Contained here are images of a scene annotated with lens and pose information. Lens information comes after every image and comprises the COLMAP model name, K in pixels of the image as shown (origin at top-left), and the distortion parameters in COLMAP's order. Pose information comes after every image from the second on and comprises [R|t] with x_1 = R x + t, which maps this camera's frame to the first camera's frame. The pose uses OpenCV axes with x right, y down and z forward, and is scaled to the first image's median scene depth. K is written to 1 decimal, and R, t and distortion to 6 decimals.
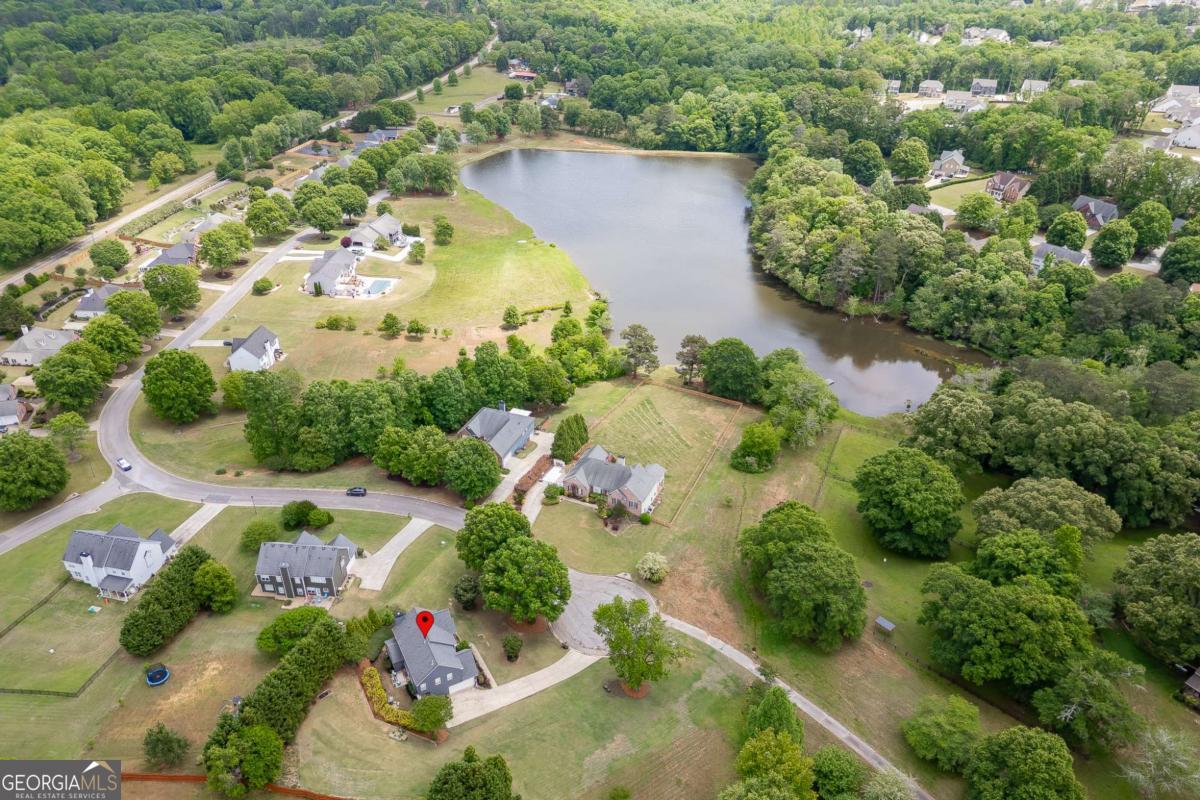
lens RADIAL K [[851.2, 0, 595.3], [0, 851.2, 400.6], [0, 0, 1]] dist [0.059156, -0.033723]
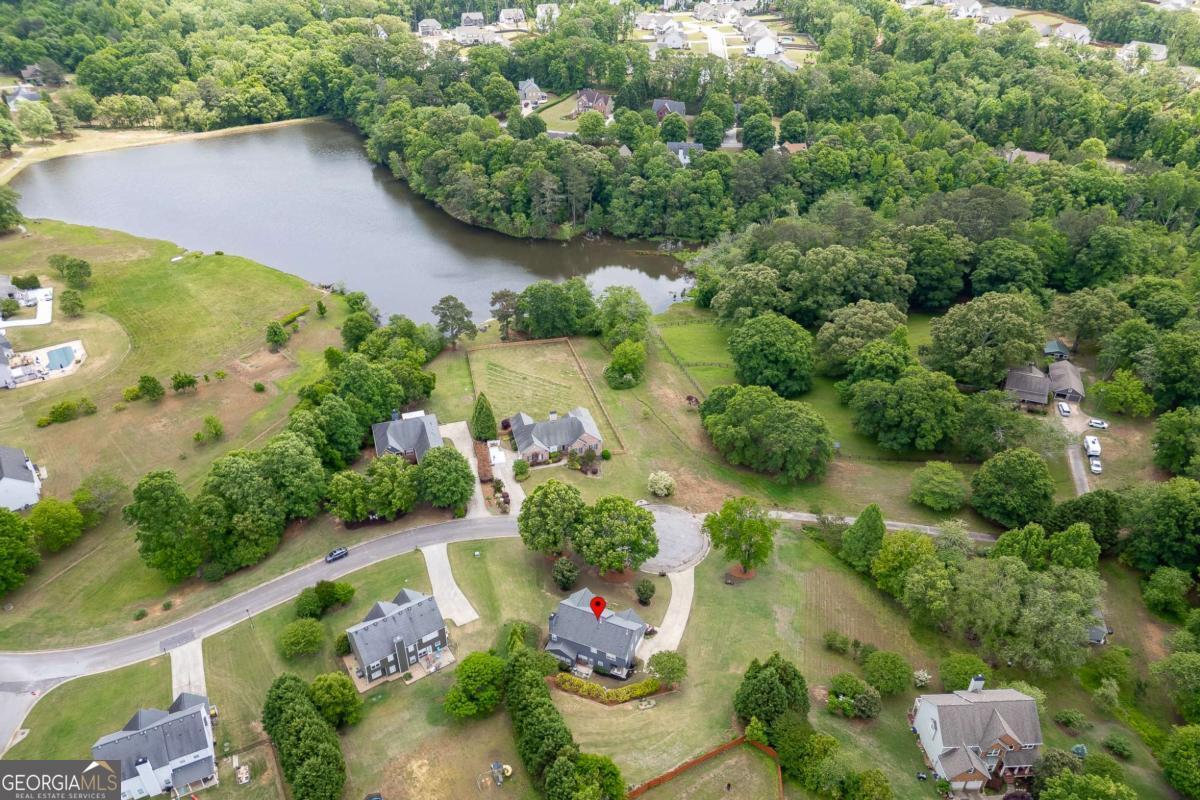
lens RADIAL K [[851.2, 0, 599.4], [0, 851.2, 400.1], [0, 0, 1]] dist [0.059156, -0.033723]
pose [[0.774918, -0.353979, 0.523641, -0.370553], [0.324111, 0.933793, 0.151600, -0.069444], [-0.542636, 0.052241, 0.838342, 0.078610]]
